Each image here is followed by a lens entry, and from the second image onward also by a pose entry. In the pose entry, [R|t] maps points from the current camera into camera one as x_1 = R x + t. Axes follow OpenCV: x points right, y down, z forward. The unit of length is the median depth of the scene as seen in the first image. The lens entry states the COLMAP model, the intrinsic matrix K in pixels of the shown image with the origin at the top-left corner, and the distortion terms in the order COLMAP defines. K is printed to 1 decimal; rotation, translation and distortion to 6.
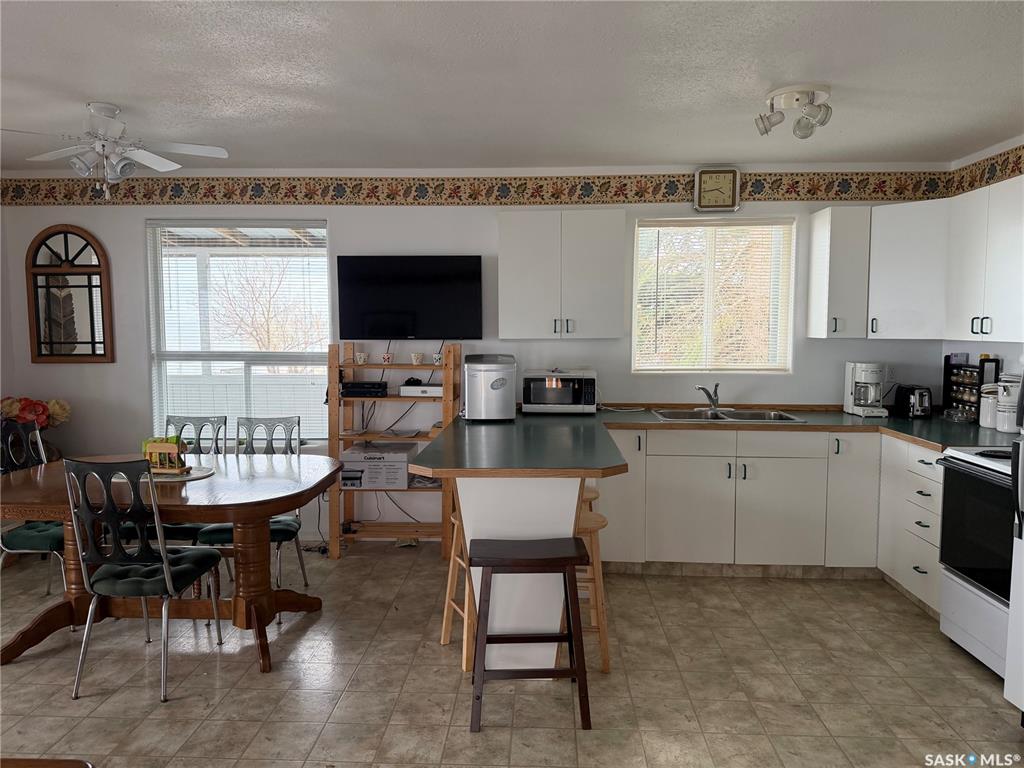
lens RADIAL K [[717.4, 0, 509.1], [0, 717.4, 385.3], [0, 0, 1]] dist [0.047538, -0.062192]
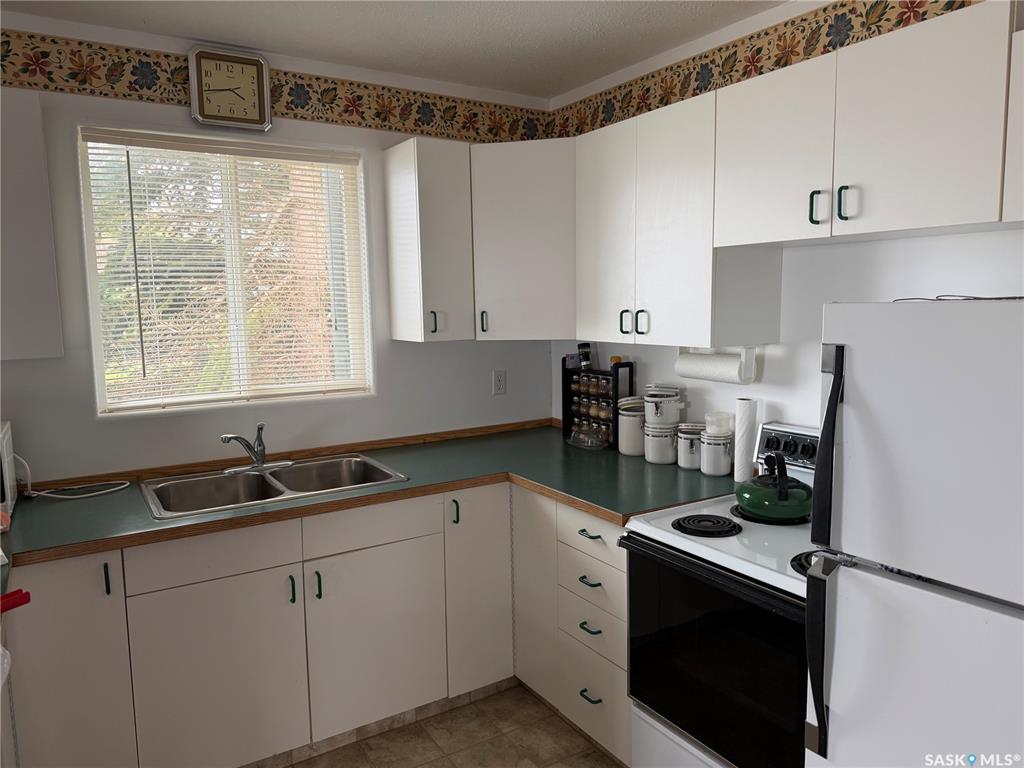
lens RADIAL K [[717.4, 0, 509.8], [0, 717.4, 389.7], [0, 0, 1]] dist [0.047538, -0.062192]
pose [[0.821032, -0.082697, 0.564860, 0.132207], [0.061785, 0.996512, 0.056087, -0.053548], [-0.567528, -0.011149, 0.823278, 0.418889]]
